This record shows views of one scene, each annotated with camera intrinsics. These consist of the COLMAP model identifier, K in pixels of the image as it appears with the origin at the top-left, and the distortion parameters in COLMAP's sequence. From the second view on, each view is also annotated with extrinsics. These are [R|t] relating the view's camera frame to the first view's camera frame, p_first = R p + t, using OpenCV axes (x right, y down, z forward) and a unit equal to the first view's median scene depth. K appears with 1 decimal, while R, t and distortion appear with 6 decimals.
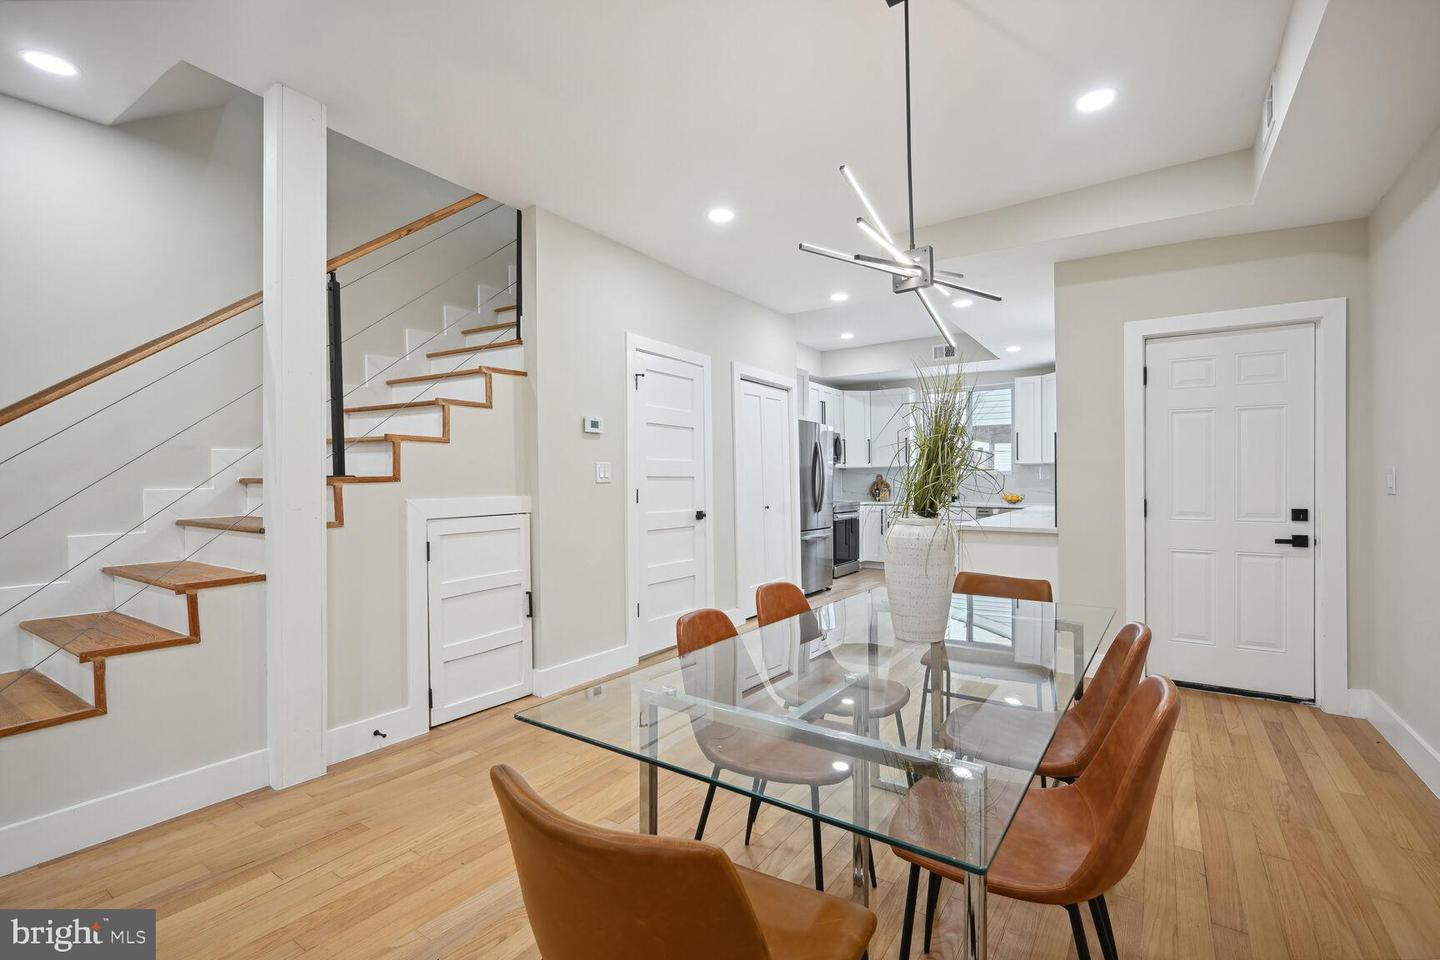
lens RADIAL K [[634.5, 0, 729.7], [0, 634.5, 482.1], [0, 0, 1]] dist [0.001393, 0.000283]
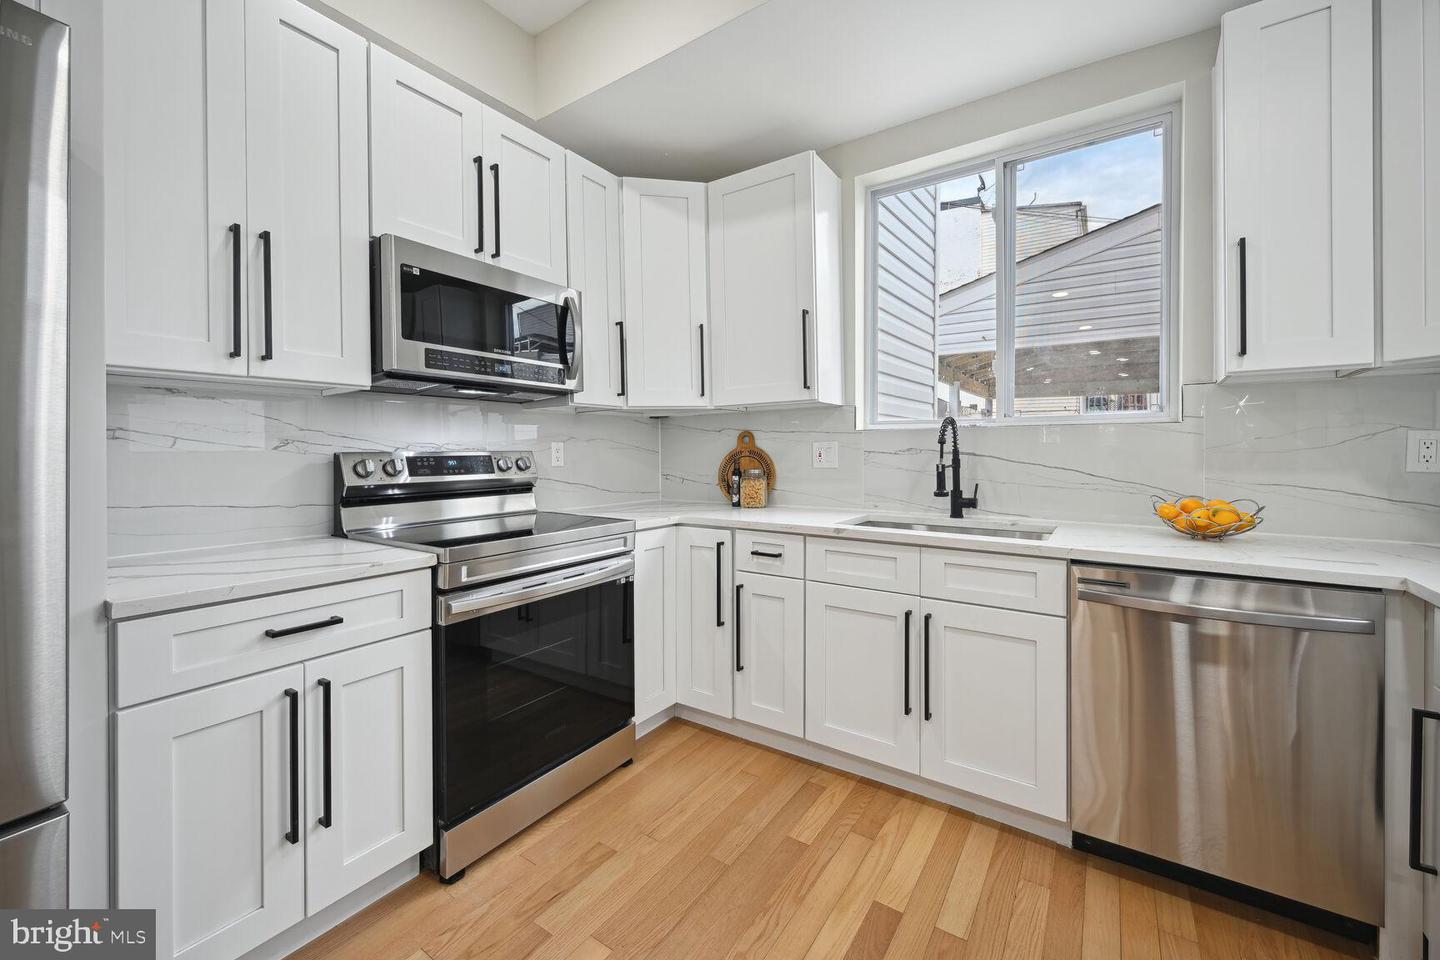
lens RADIAL K [[555.3, 0, 747.7], [0, 555.3, 449.5], [0, 0, 1]] dist [0.000380, -0.000211]
pose [[0.999983, -0.004014, 0.004193, 0.500570], [0.004012, 0.999992, 0.000464, -0.002436], [-0.004195, -0.000447, 0.999991, 1.466781]]
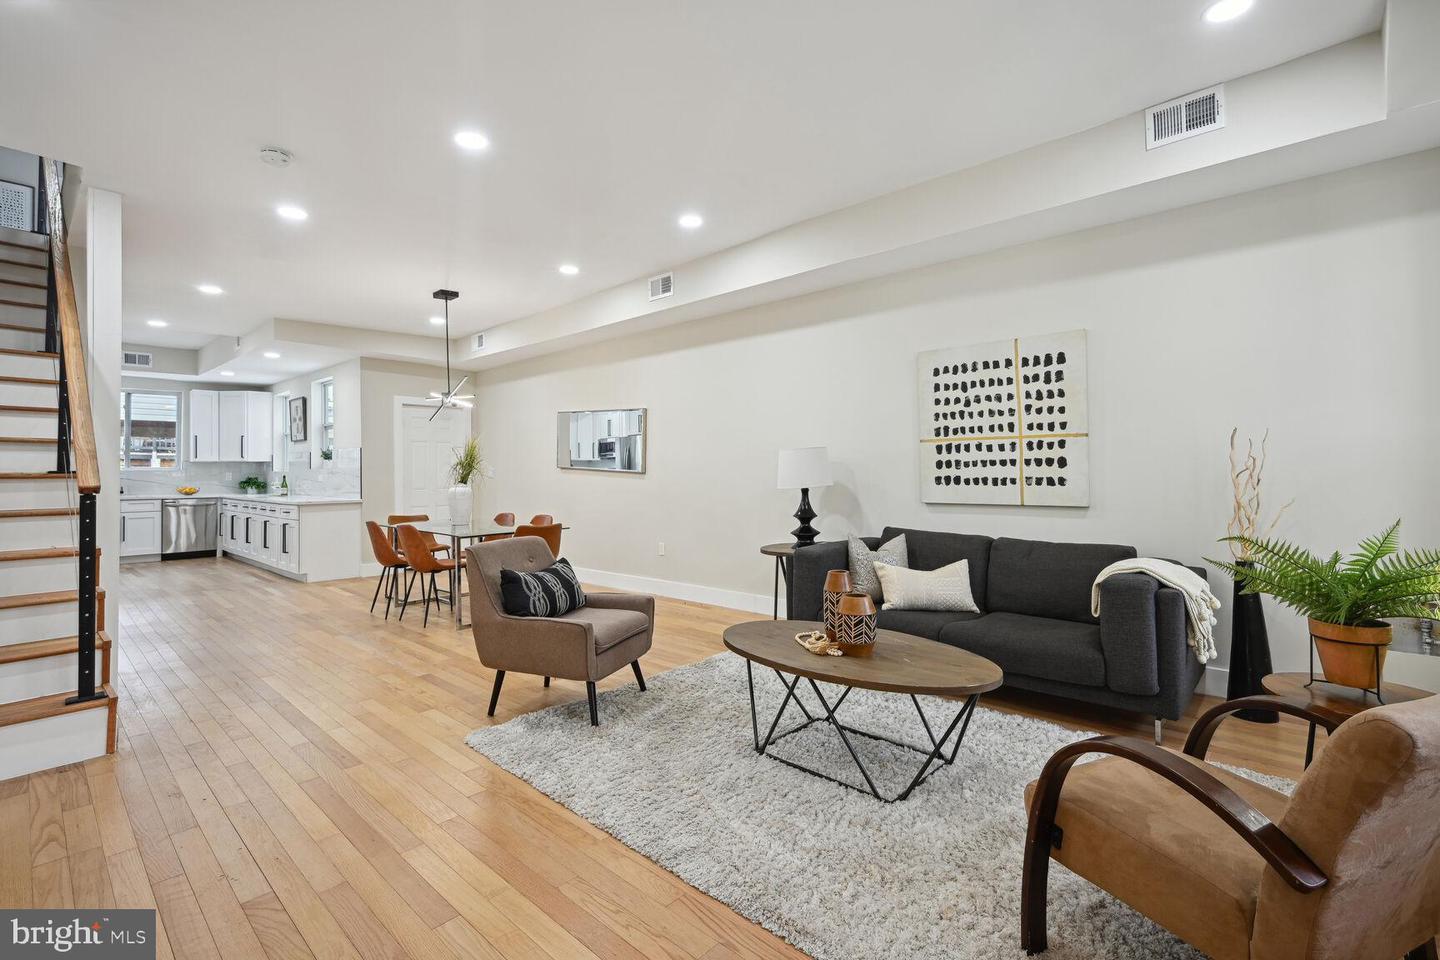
lens RADIAL K [[655.7, 0, 739.6], [0, 655.7, 463.0], [0, 0, 1]] dist [0.000631, -0.000118]
pose [[0.136690, 0.011672, 0.990545, -1.152209], [0.010899, 0.999852, -0.013286, 0.002587], [-0.990554, 0.012612, 0.136543, -0.329941]]
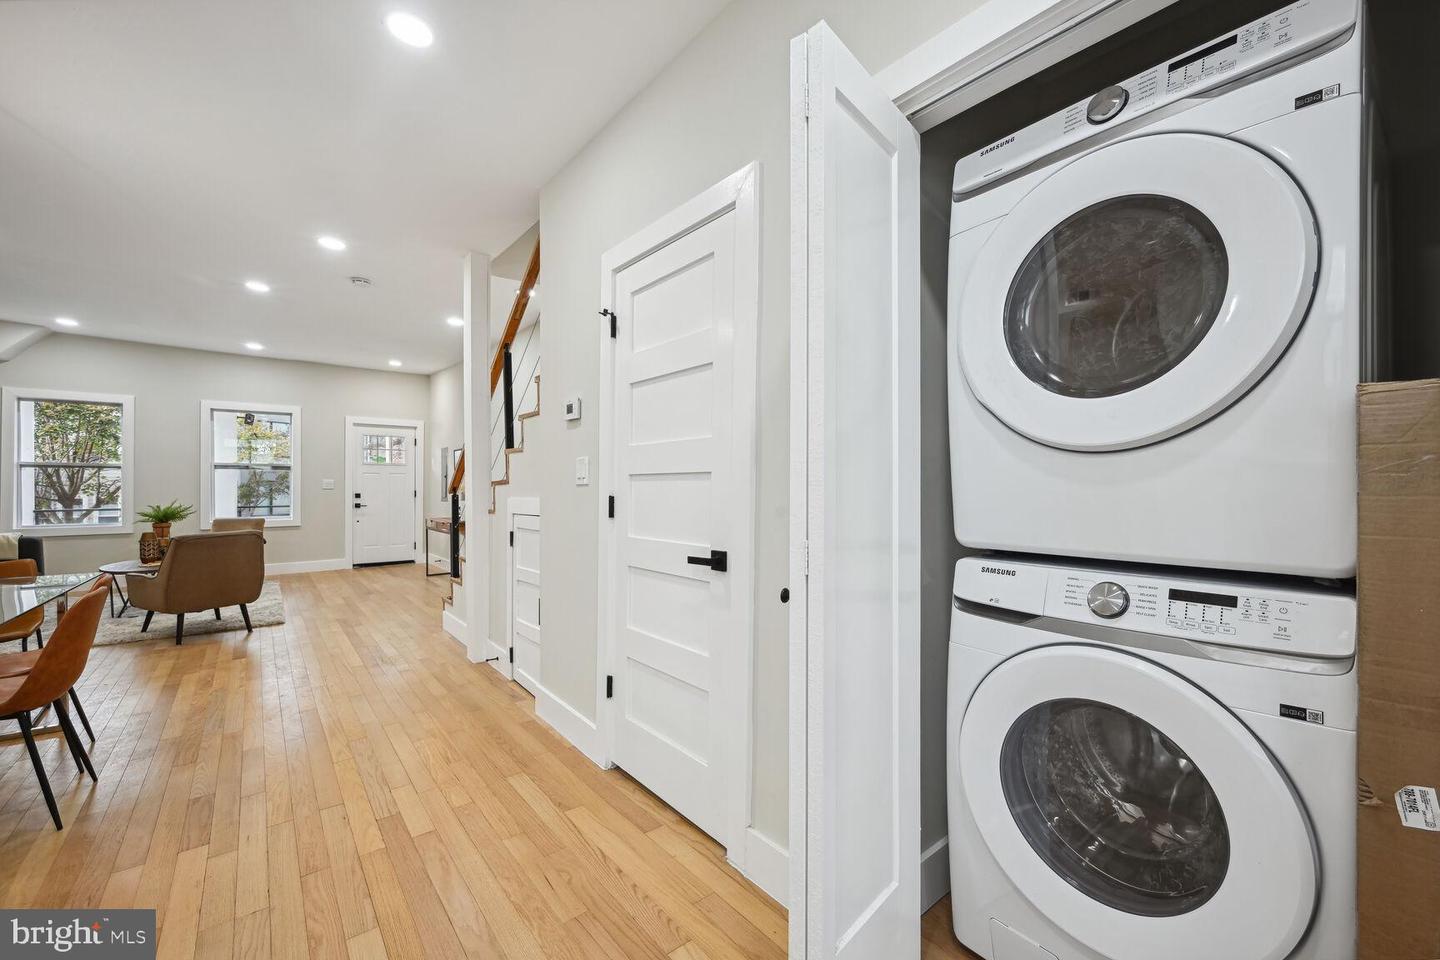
lens RADIAL K [[587.0, 0, 722.7], [0, 587.0, 490.9], [0, 0, 1]] dist [-0.000242, -0.000610]
pose [[-0.297784, 0.015530, -0.954507, 0.374261], [0.004765, 0.999879, 0.014781, -0.001929], [0.954621, -0.000146, -0.297822, 1.268787]]
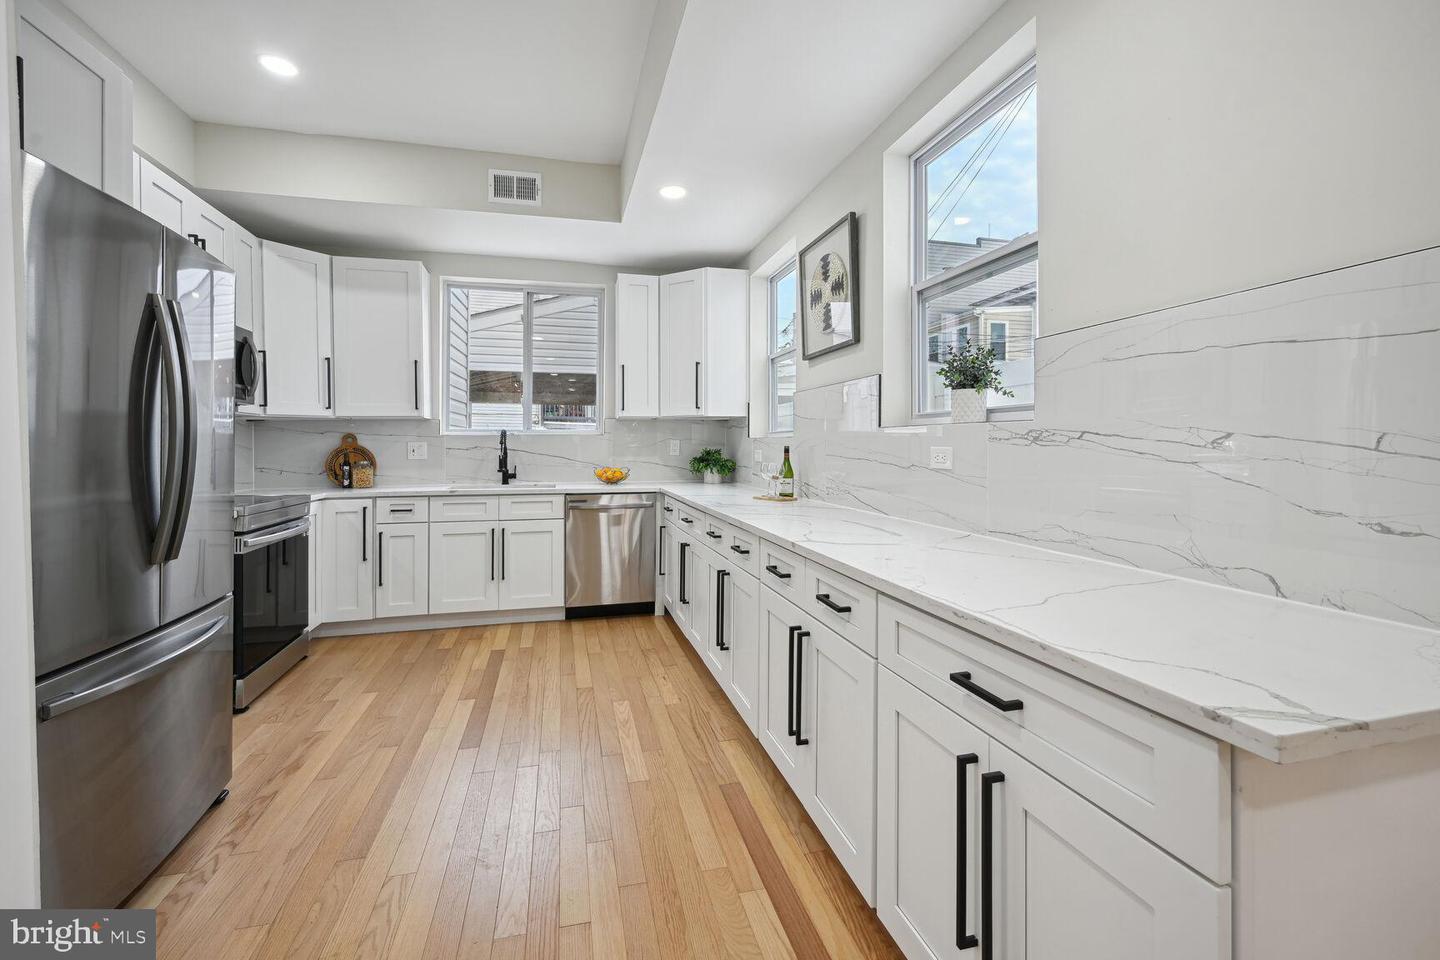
lens RADIAL K [[603.5, 0, 723.1], [0, 603.5, 443.2], [0, 0, 1]] dist [-0.015252, -0.000138]
pose [[0.656085, 0.002774, 0.754682, 0.162186], [0.002187, 0.999982, -0.005577, -0.001965], [-0.754684, 0.005309, 0.656067, 1.024296]]
